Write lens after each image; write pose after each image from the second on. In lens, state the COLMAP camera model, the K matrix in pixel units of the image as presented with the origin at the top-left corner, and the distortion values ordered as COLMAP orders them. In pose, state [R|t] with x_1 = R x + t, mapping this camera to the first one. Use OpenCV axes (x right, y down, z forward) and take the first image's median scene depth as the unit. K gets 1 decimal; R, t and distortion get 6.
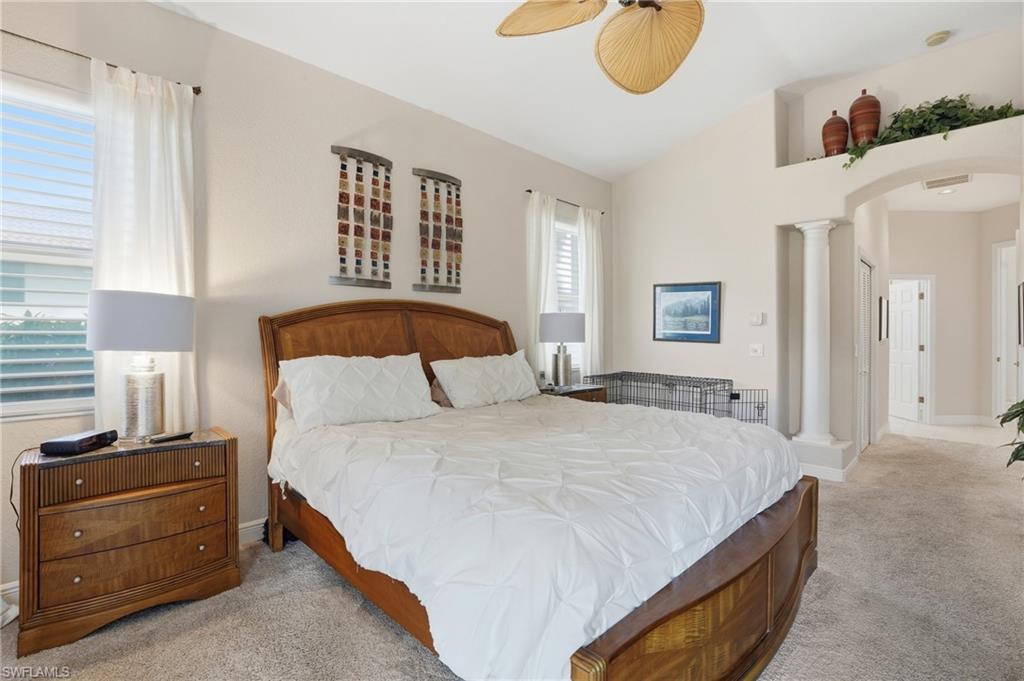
lens RADIAL K [[477.0, 0, 516.6], [0, 477.0, 330.2], [0, 0, 1]] dist [-0.032526, 0.003627]
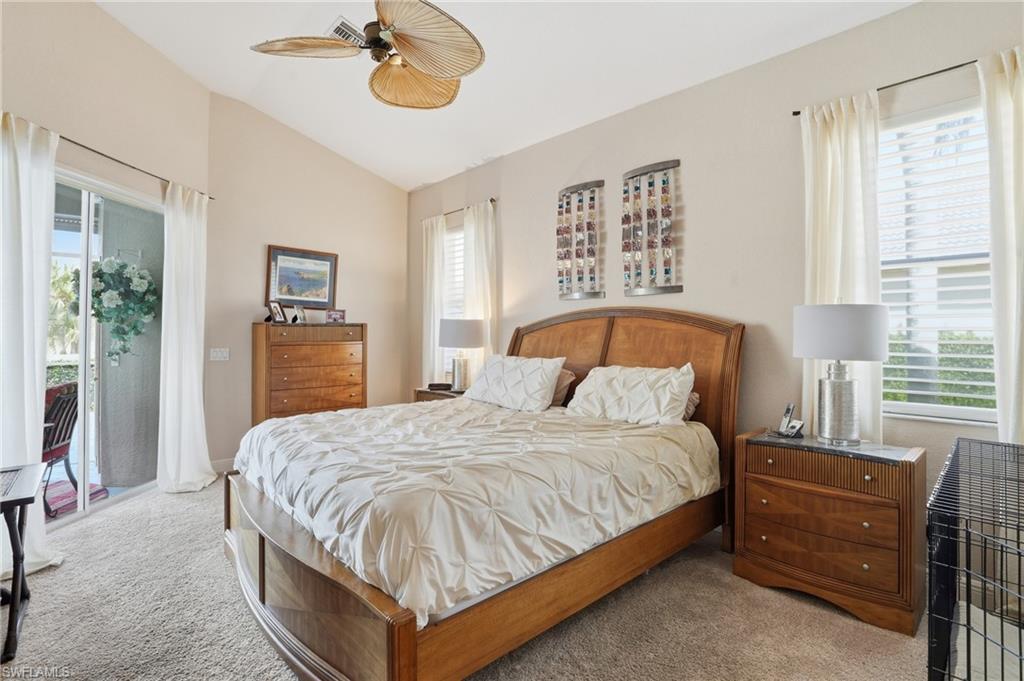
lens RADIAL K [[477.0, 0, 515.1], [0, 477.0, 335.0], [0, 0, 1]] dist [-0.032526, 0.003627]
pose [[-0.010038, -0.012466, -0.999872, 0.730548], [-0.002093, 0.999920, -0.012446, 0.008834], [0.999947, 0.001967, -0.010063, 0.719954]]
